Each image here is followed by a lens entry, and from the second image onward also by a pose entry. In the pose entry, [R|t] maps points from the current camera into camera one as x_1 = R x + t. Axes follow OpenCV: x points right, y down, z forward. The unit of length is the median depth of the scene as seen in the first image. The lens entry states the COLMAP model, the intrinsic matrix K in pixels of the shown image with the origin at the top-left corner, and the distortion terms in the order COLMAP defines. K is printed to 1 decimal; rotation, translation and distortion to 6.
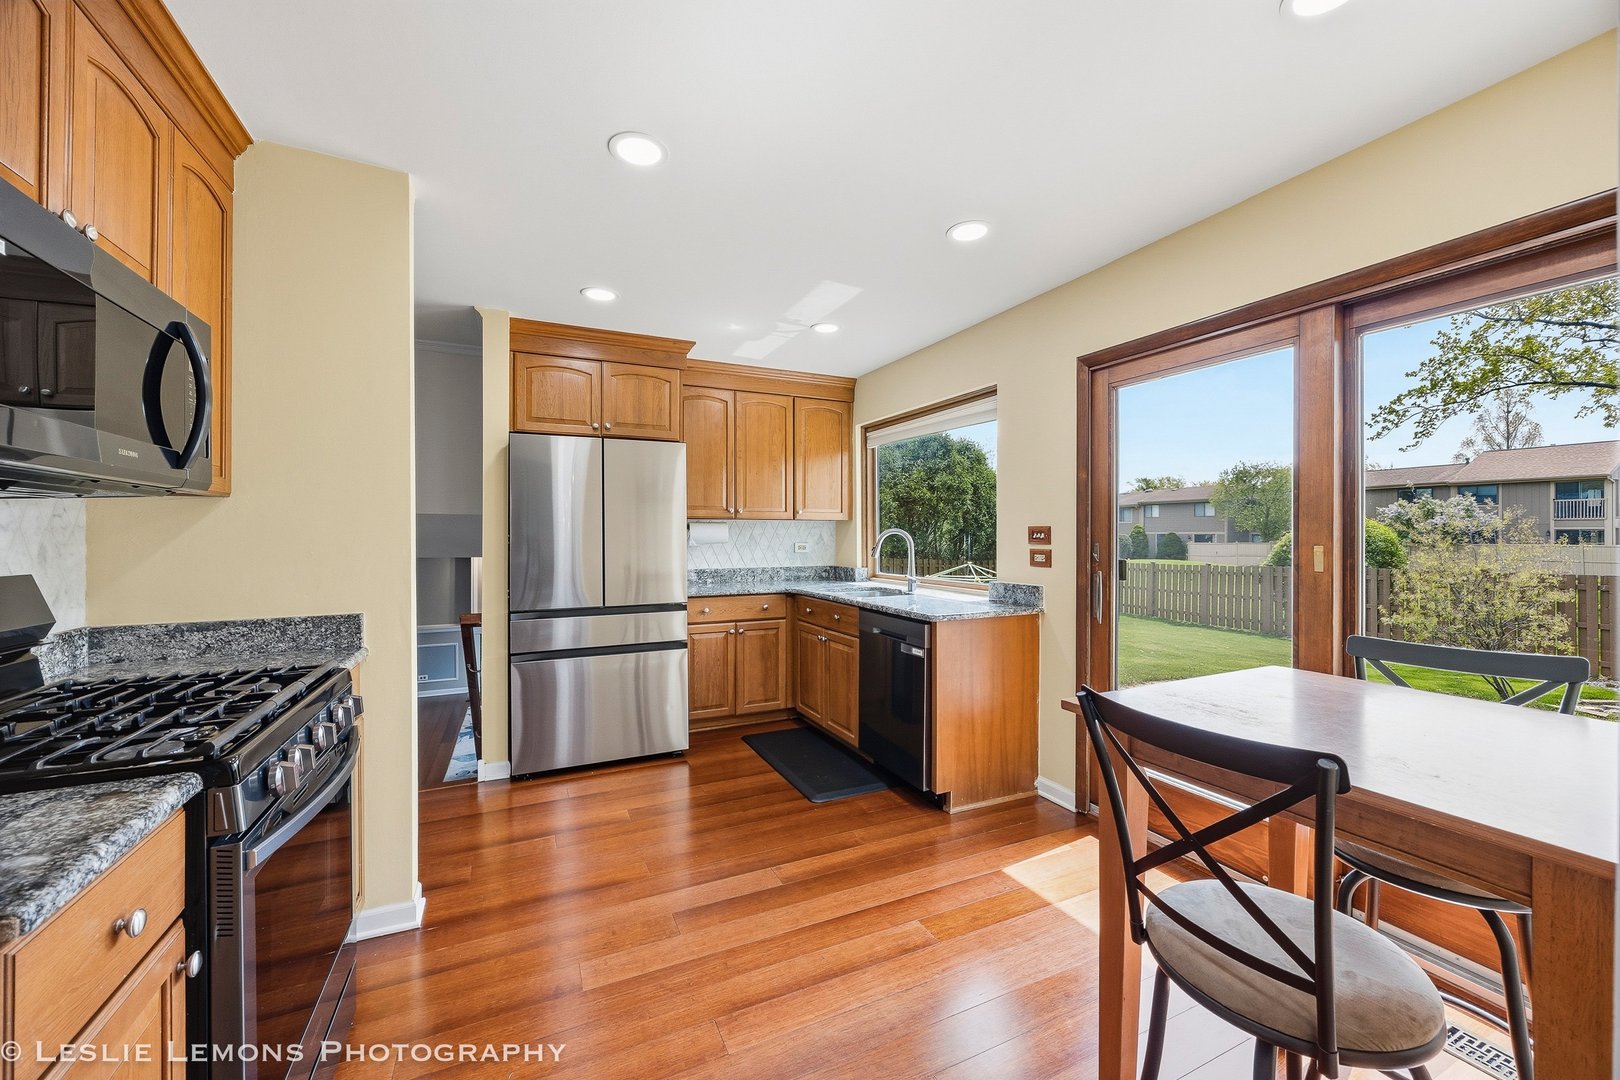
lens RADIAL K [[634.8, 0, 814.3], [0, 634.8, 535.5], [0, 0, 1]] dist [-0.000261, -0.000139]
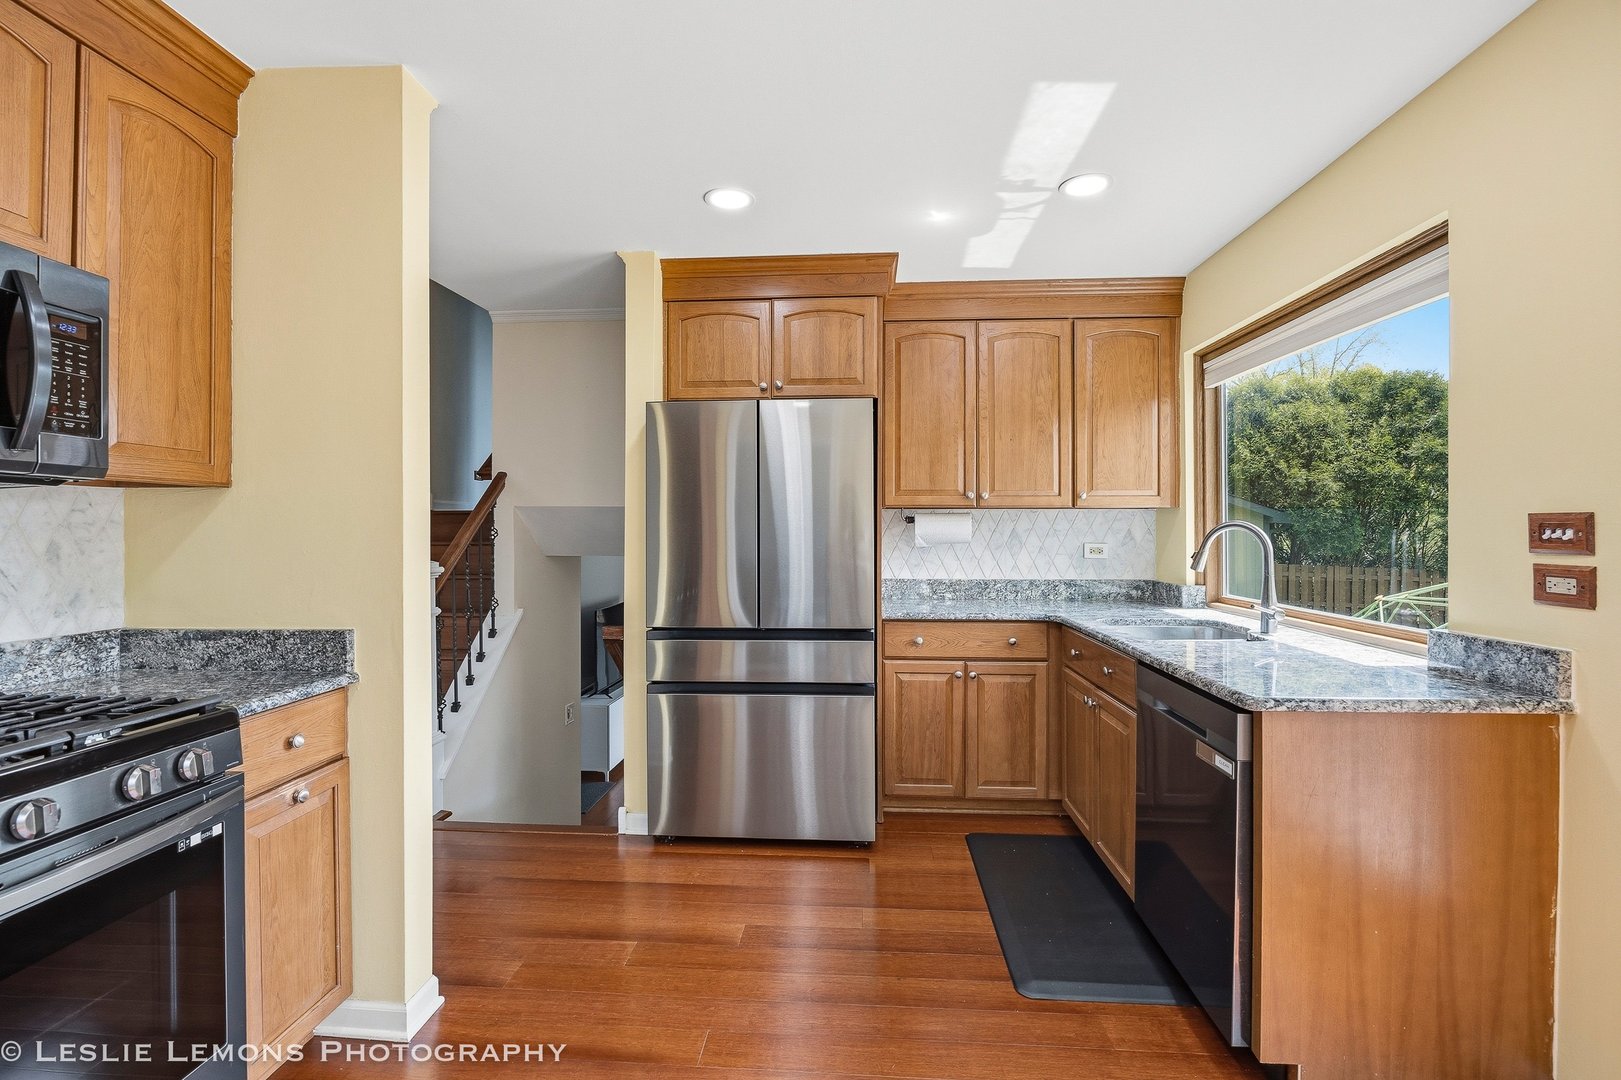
lens RADIAL K [[735.5, 0, 806.1], [0, 735.5, 530.4], [0, 0, 1]] dist [-0.012666, 0.000602]
pose [[0.868134, 0.000761, -0.496329, 0.124200], [-0.001492, 0.999998, -0.001076, -0.000798], [0.496327, 0.001675, 0.868134, 0.253027]]
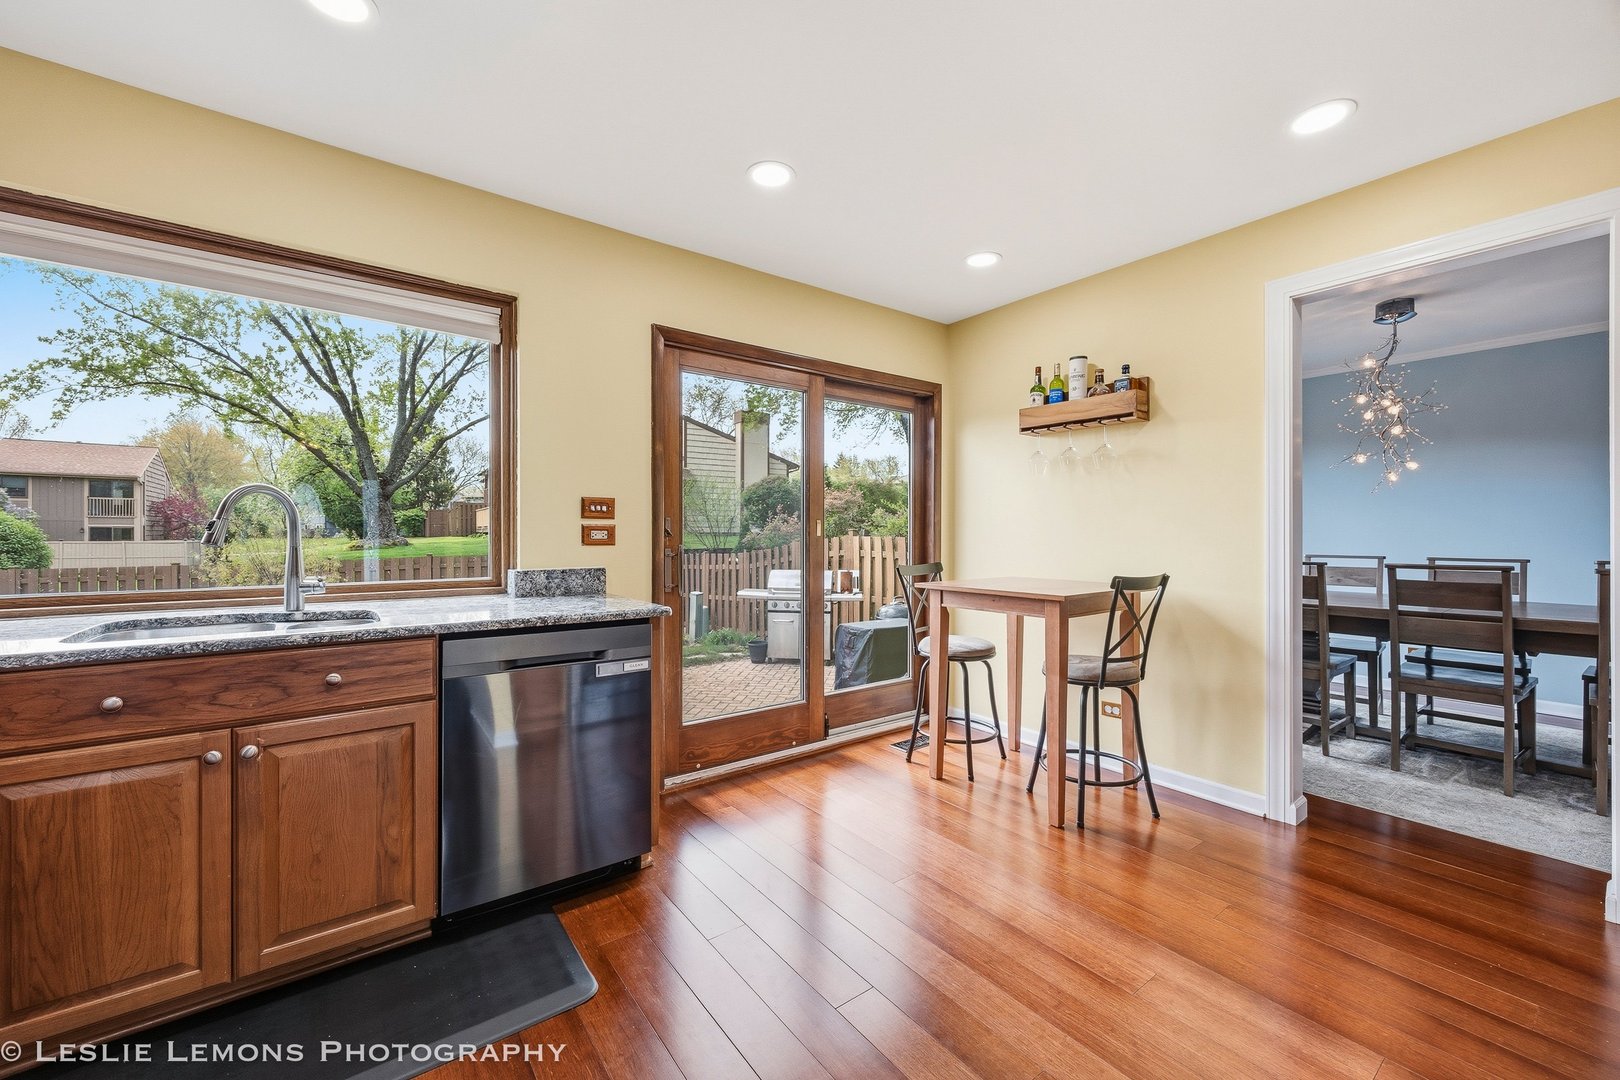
lens RADIAL K [[634.8, 0, 814.3], [0, 634.8, 535.5], [0, 0, 1]] dist [-0.000261, -0.000139]
pose [[-0.204129, -0.002966, 0.978939, -0.435801], [0.001804, 0.999993, 0.003406, 0.027644], [-0.978942, 0.002461, -0.204123, 0.726492]]
